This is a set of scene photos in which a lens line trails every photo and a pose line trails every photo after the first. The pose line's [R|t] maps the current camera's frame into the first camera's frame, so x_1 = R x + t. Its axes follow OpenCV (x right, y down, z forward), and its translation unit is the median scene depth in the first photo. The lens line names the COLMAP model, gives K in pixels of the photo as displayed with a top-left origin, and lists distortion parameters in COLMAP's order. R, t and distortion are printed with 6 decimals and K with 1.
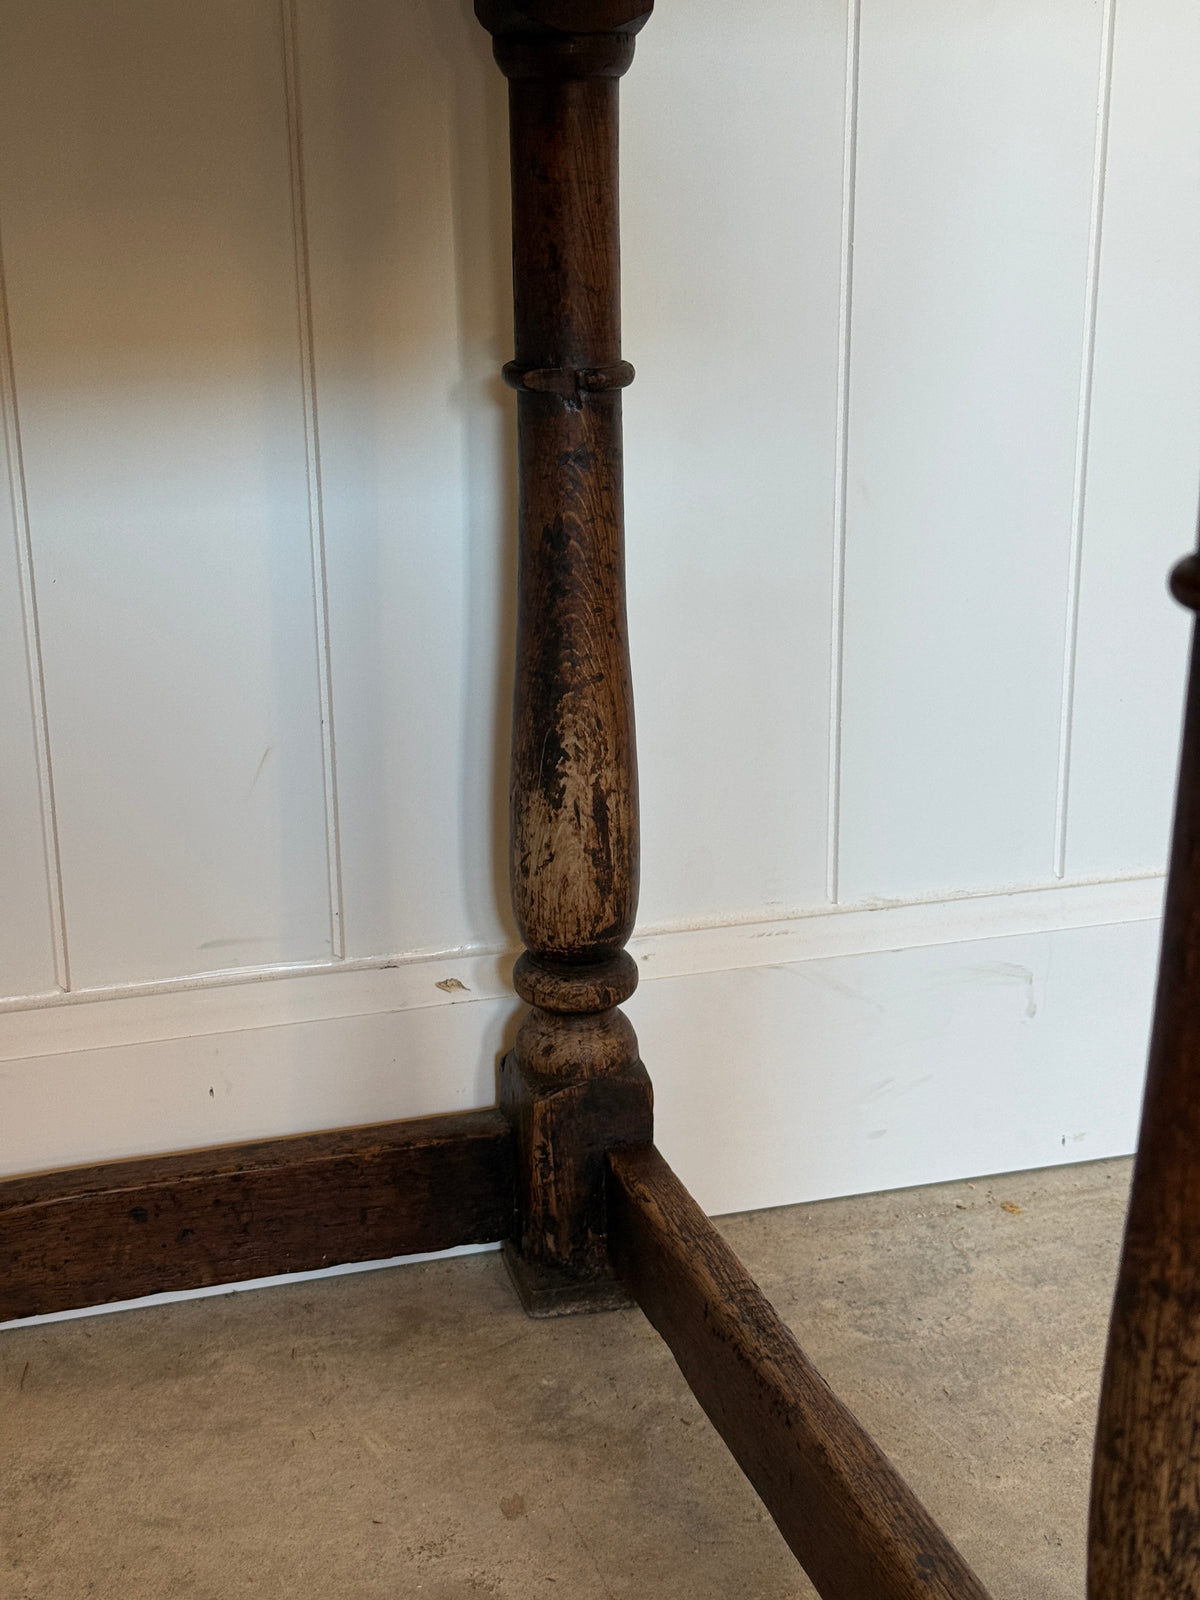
lens RADIAL K [[2235.3, 0, 607.1], [0, 2235.3, 805.5], [0, 0, 1]] dist [0.202868, -0.470665]
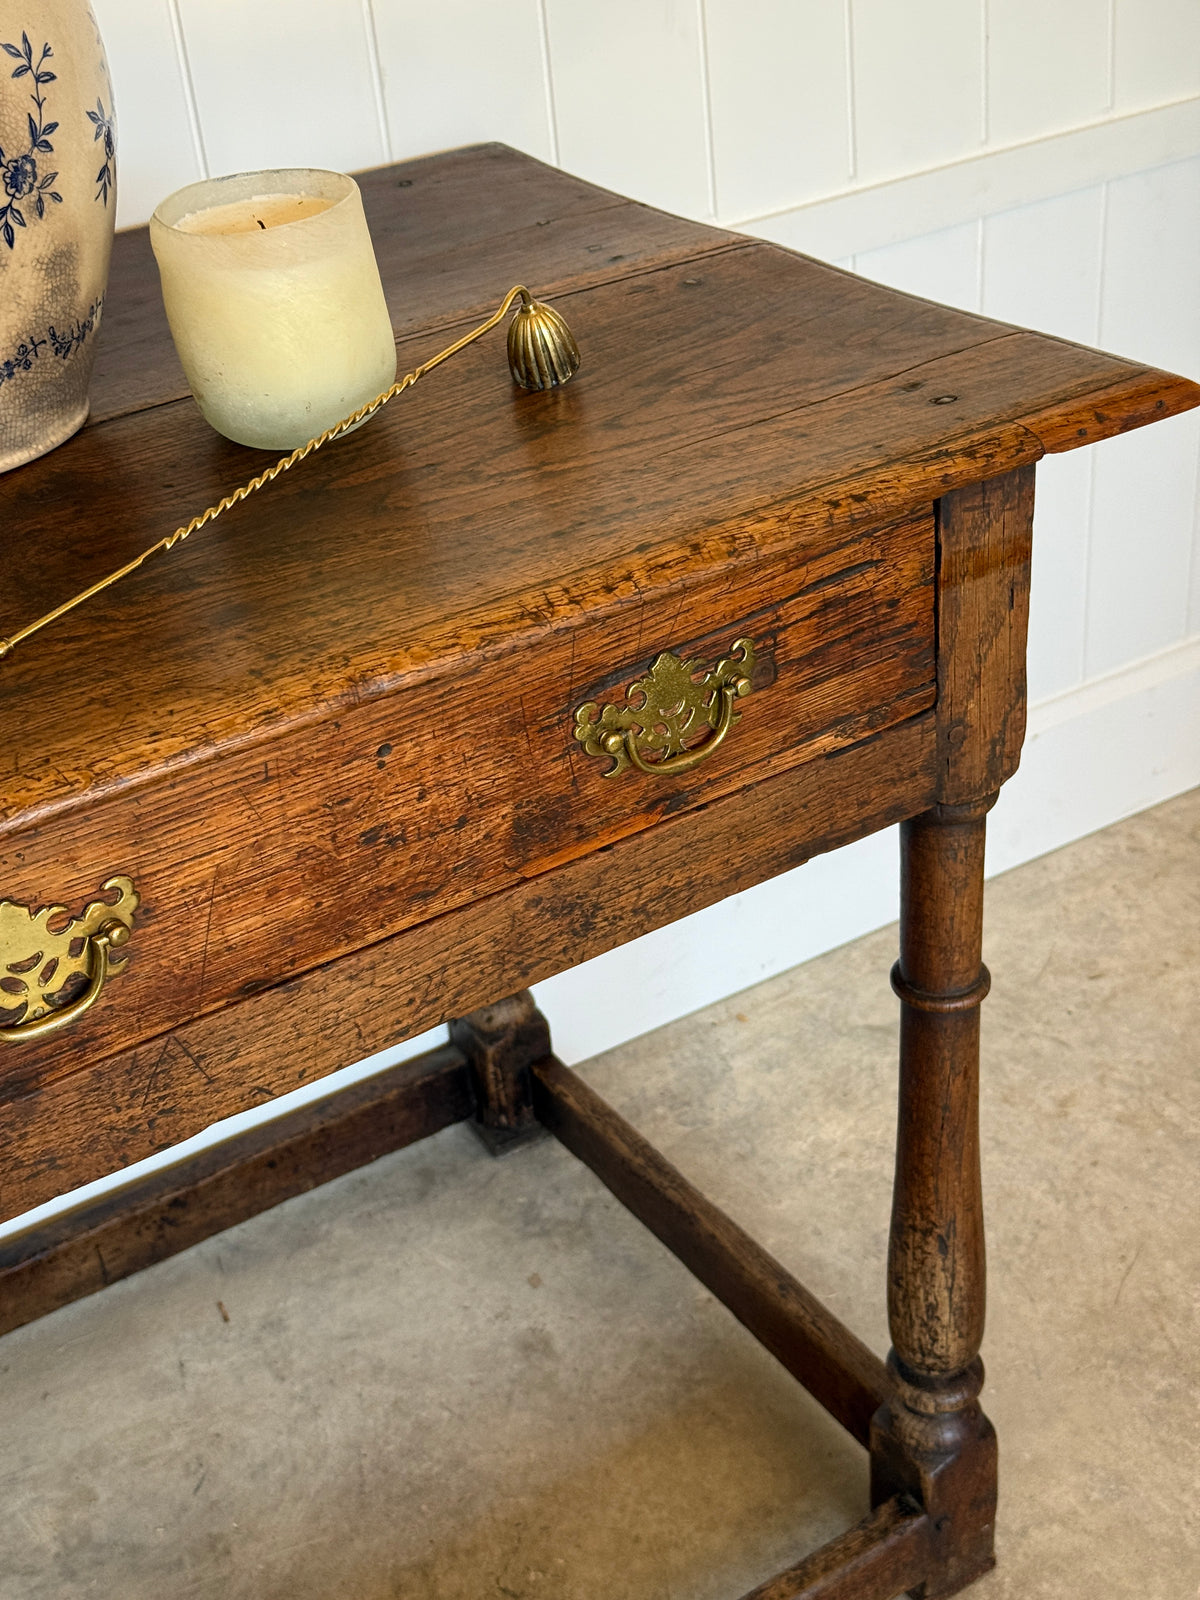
lens RADIAL K [[2235.3, 0, 607.1], [0, 2235.3, 805.5], [0, 0, 1]] dist [0.202868, -0.470665]
pose [[0.962213, -0.192847, 0.192240, -0.236000], [0.144260, 0.959801, 0.240772, -0.442493], [-0.230944, -0.203941, 0.951353, -0.601280]]
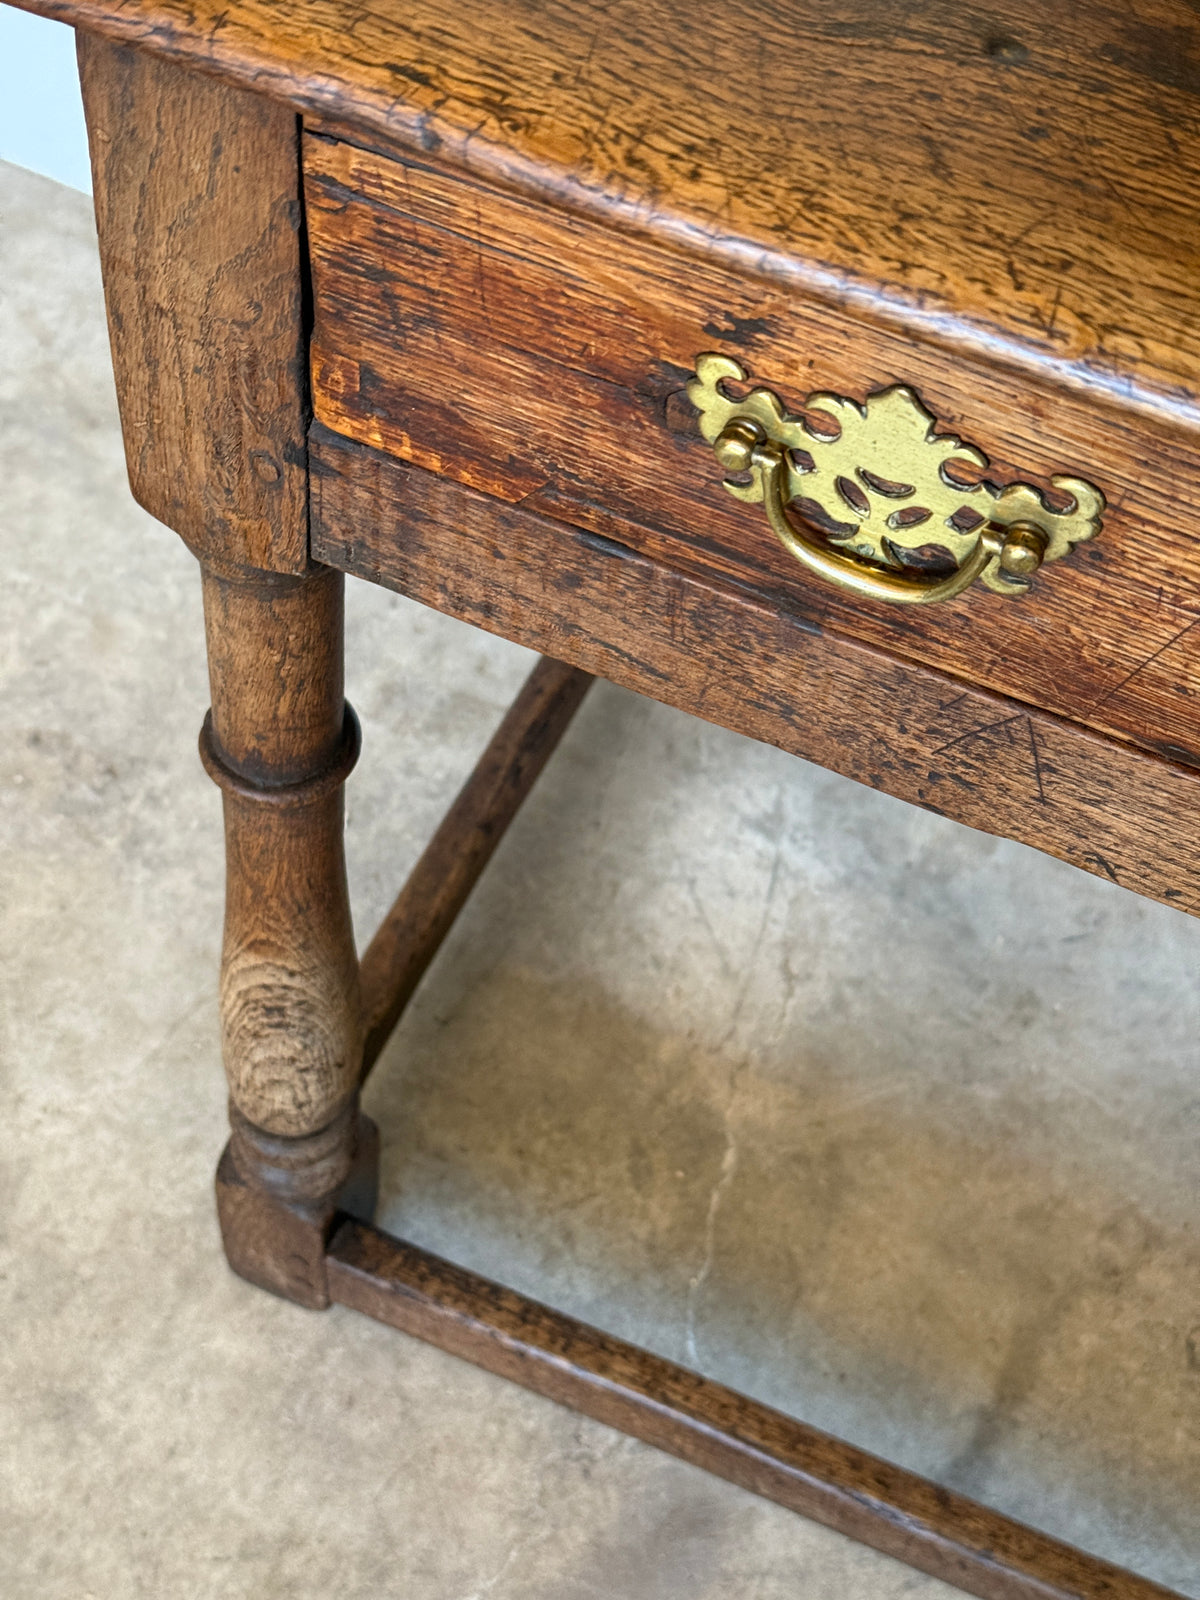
lens RADIAL K [[2253.6, 0, 600.0], [0, 2253.6, 800.0], [0, 0, 1]] dist [0.206064, -0.517586]
pose [[0.738847, 0.596958, -0.312644, -0.141681], [-0.287807, 0.699048, 0.654598, -0.478298], [0.609321, -0.393667, 0.688298, -0.180267]]
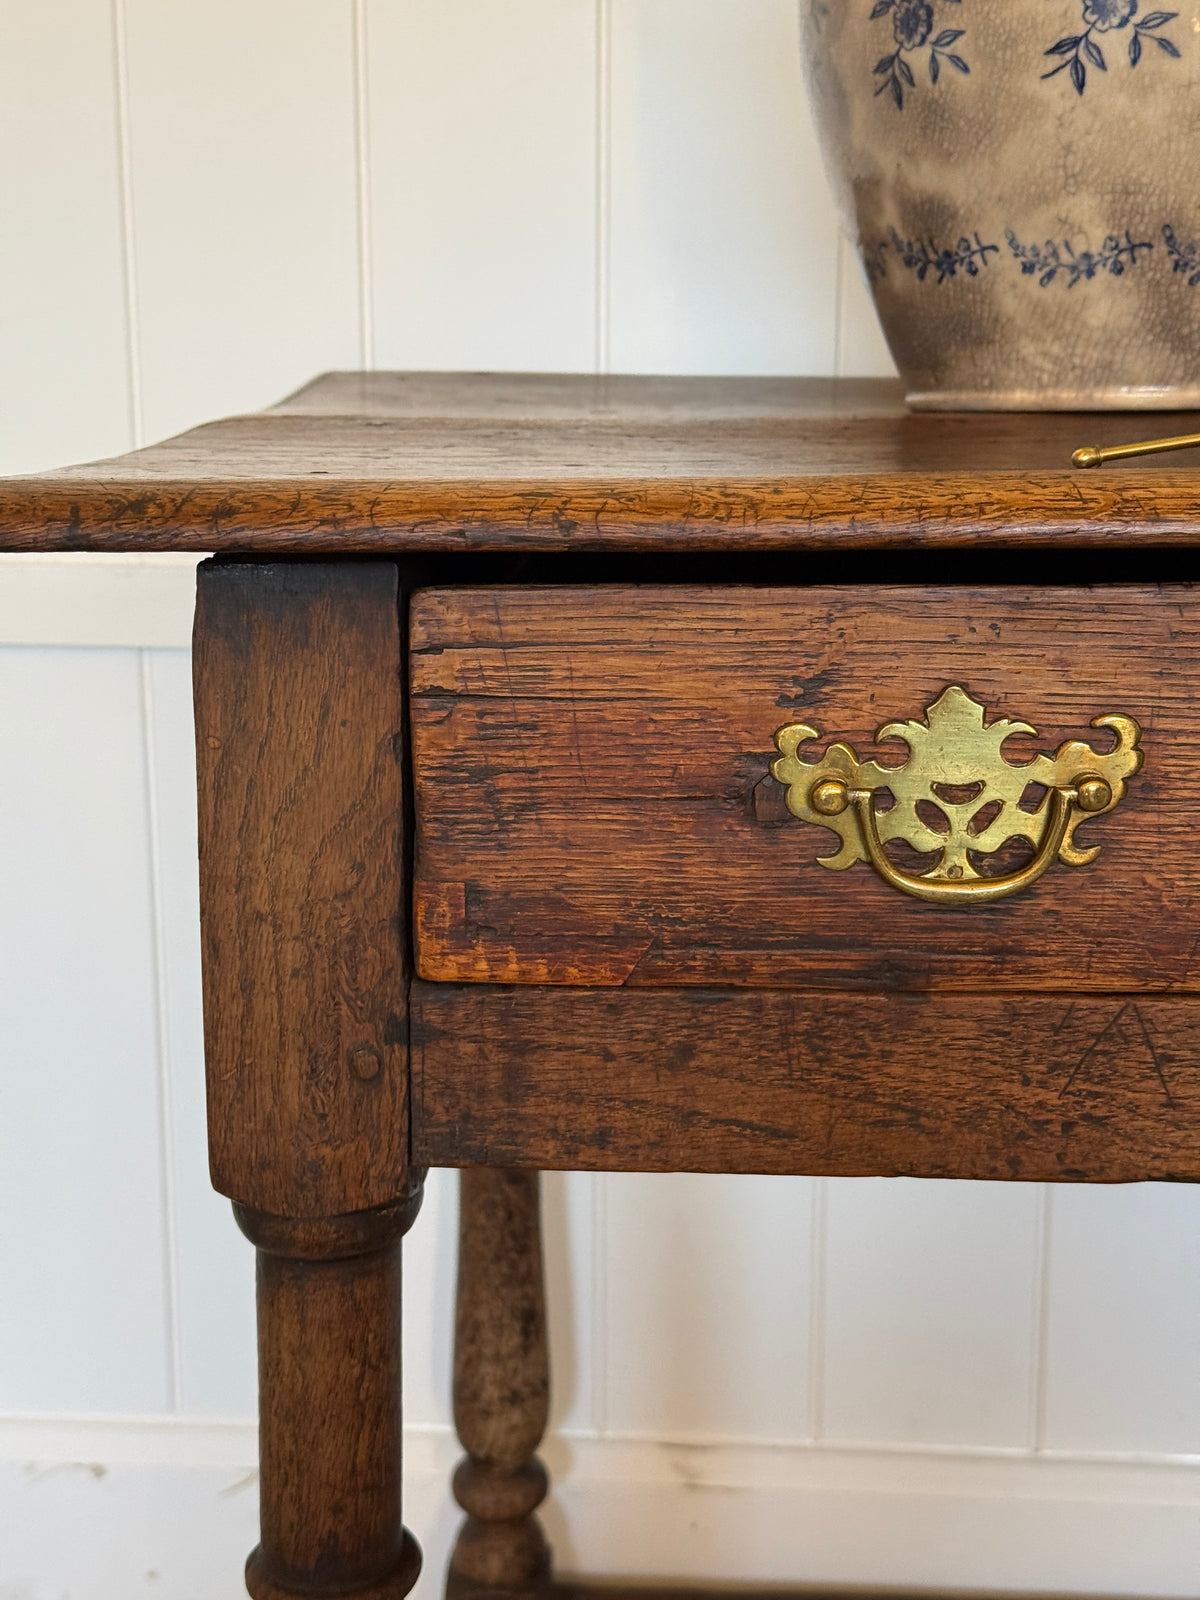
lens RADIAL K [[2253.6, 0, 600.0], [0, 2253.6, 800.0], [0, 0, 1]] dist [0.206064, -0.517586]
pose [[0.933374, 0.091195, -0.347125, -0.174405], [-0.117224, 0.991598, -0.054692, -0.170540], [0.339221, 0.091739, 0.936223, -0.357189]]
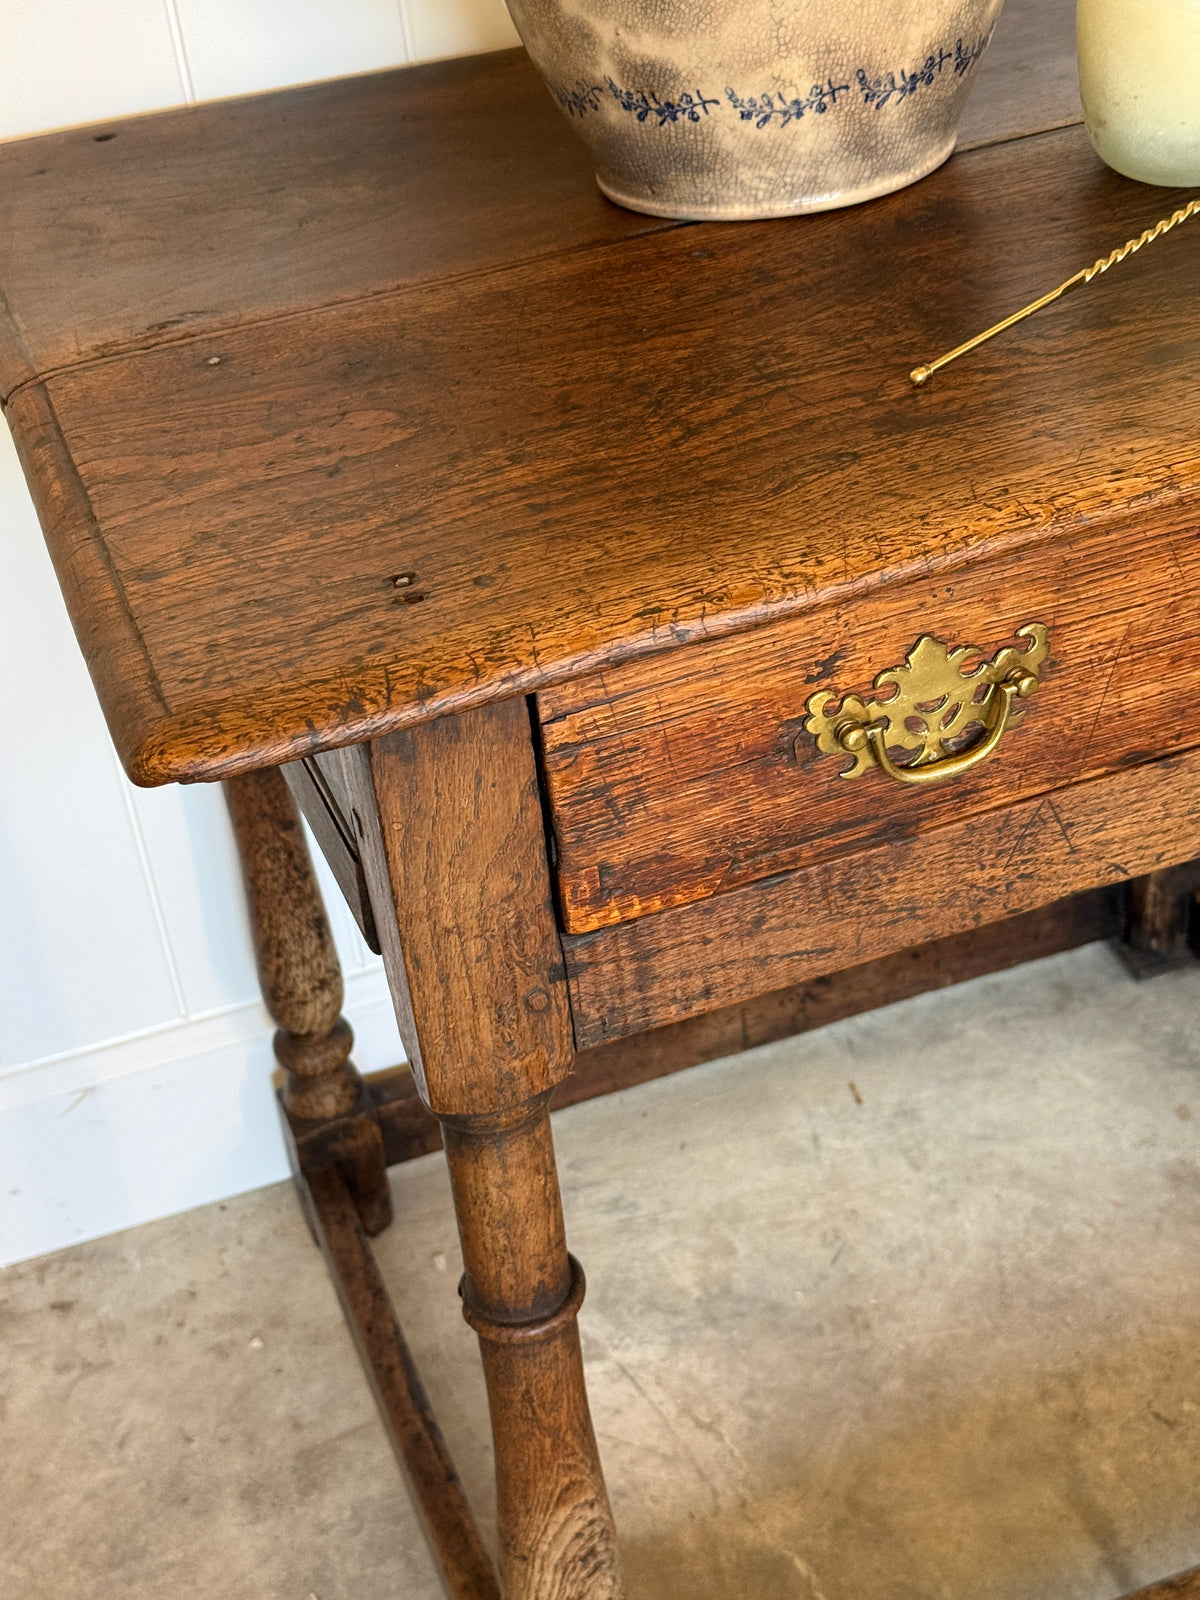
lens RADIAL K [[2242.5, 0, 579.6], [0, 2242.5, 811.4], [0, 0, 1]] dist [0.190038, -0.416474]
pose [[0.995629, -0.090922, -0.021343, -0.404730], [0.093167, 0.951021, 0.294752, -0.428551], [-0.006502, -0.295452, 0.955335, -0.547275]]
